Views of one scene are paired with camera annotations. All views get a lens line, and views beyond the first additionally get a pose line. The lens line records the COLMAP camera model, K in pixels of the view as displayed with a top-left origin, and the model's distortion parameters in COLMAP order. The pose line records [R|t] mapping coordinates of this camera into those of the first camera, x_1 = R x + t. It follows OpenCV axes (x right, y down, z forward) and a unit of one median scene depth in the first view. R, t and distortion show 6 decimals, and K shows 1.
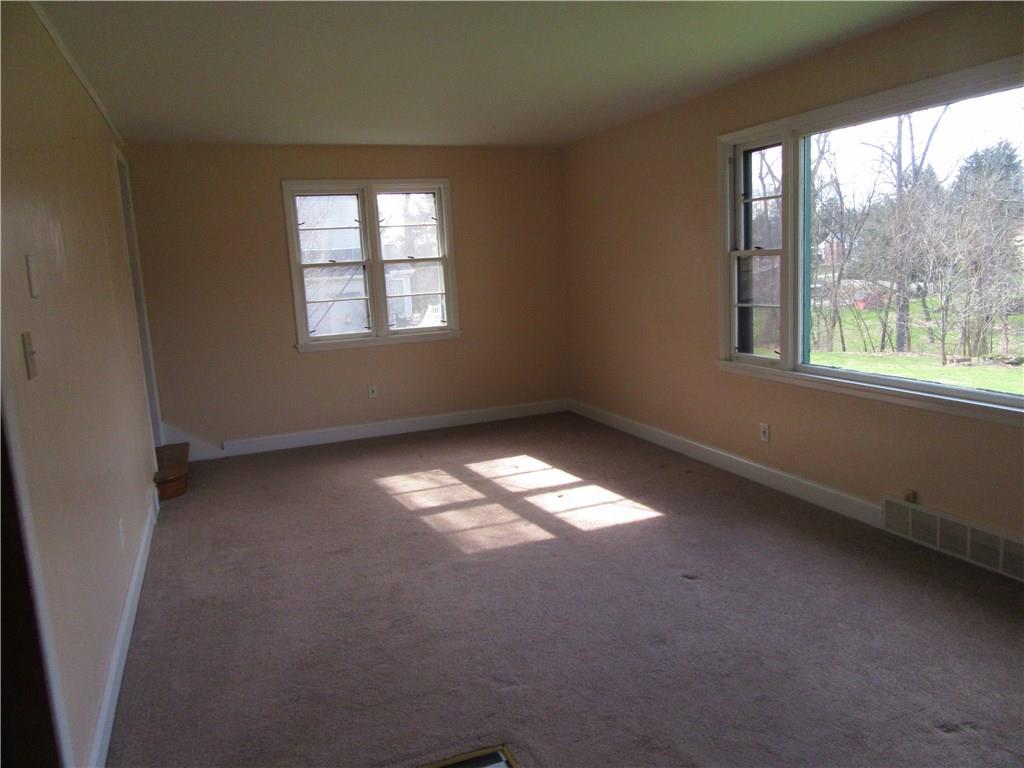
lens RADIAL K [[747.1, 0, 507.8], [0, 747.1, 378.3], [0, 0, 1]] dist [-0.009917, -0.000466]
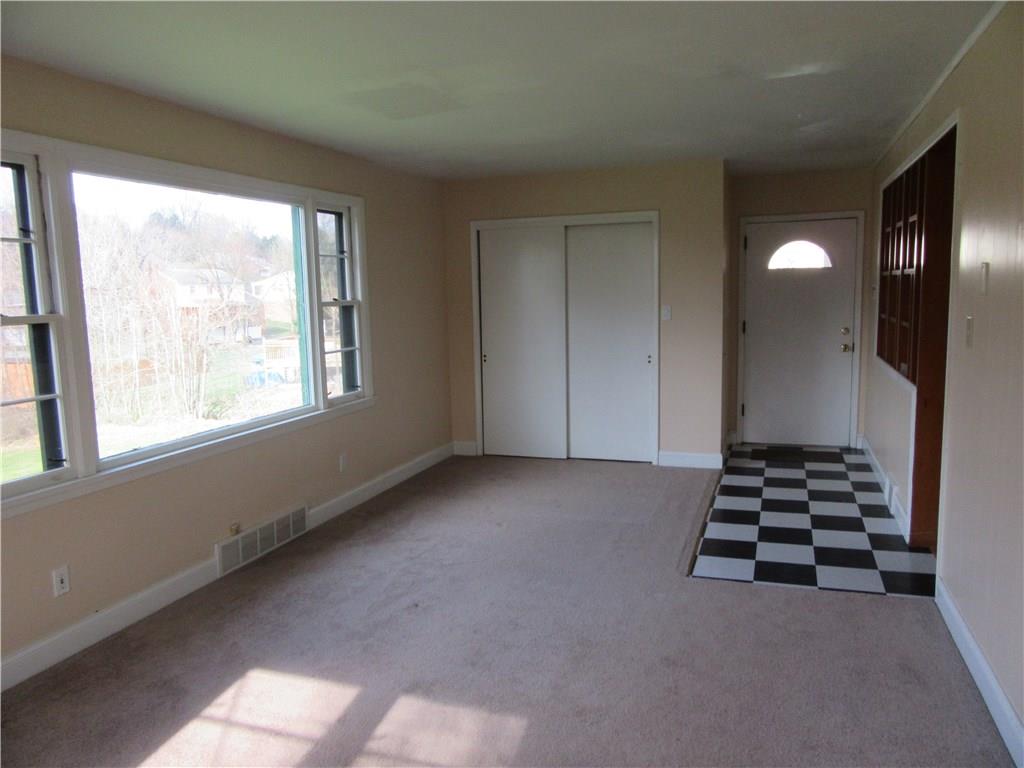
lens RADIAL K [[747.1, 0, 513.2], [0, 747.1, 384.4], [0, 0, 1]] dist [-0.009917, -0.000466]
pose [[-0.747561, -0.011262, 0.664098, -0.458776], [0.173578, 0.961796, 0.211705, -0.192451], [-0.641111, 0.273535, -0.717046, 1.297060]]
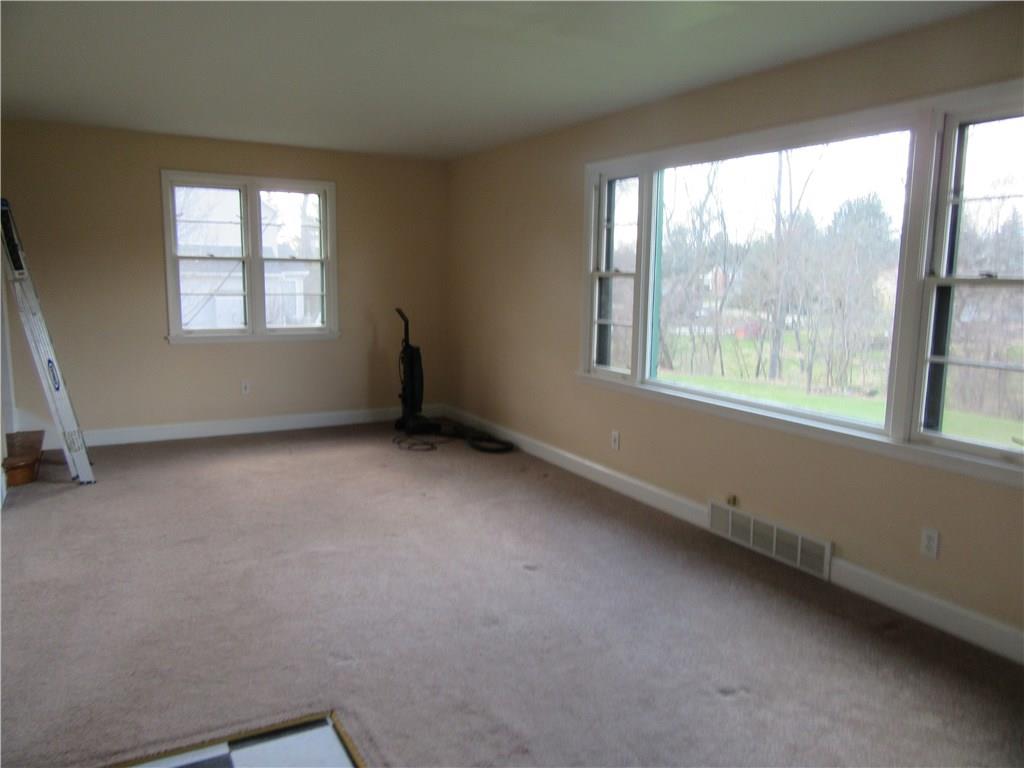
lens RADIAL K [[747.1, 0, 511.3], [0, 747.1, 385.3], [0, 0, 1]] dist [-0.009917, -0.000466]
pose [[0.988763, 0.047943, 0.141593, 0.041186], [-0.046909, 0.998843, -0.010639, 0.012264], [-0.141939, 0.003878, 0.989868, -0.055310]]
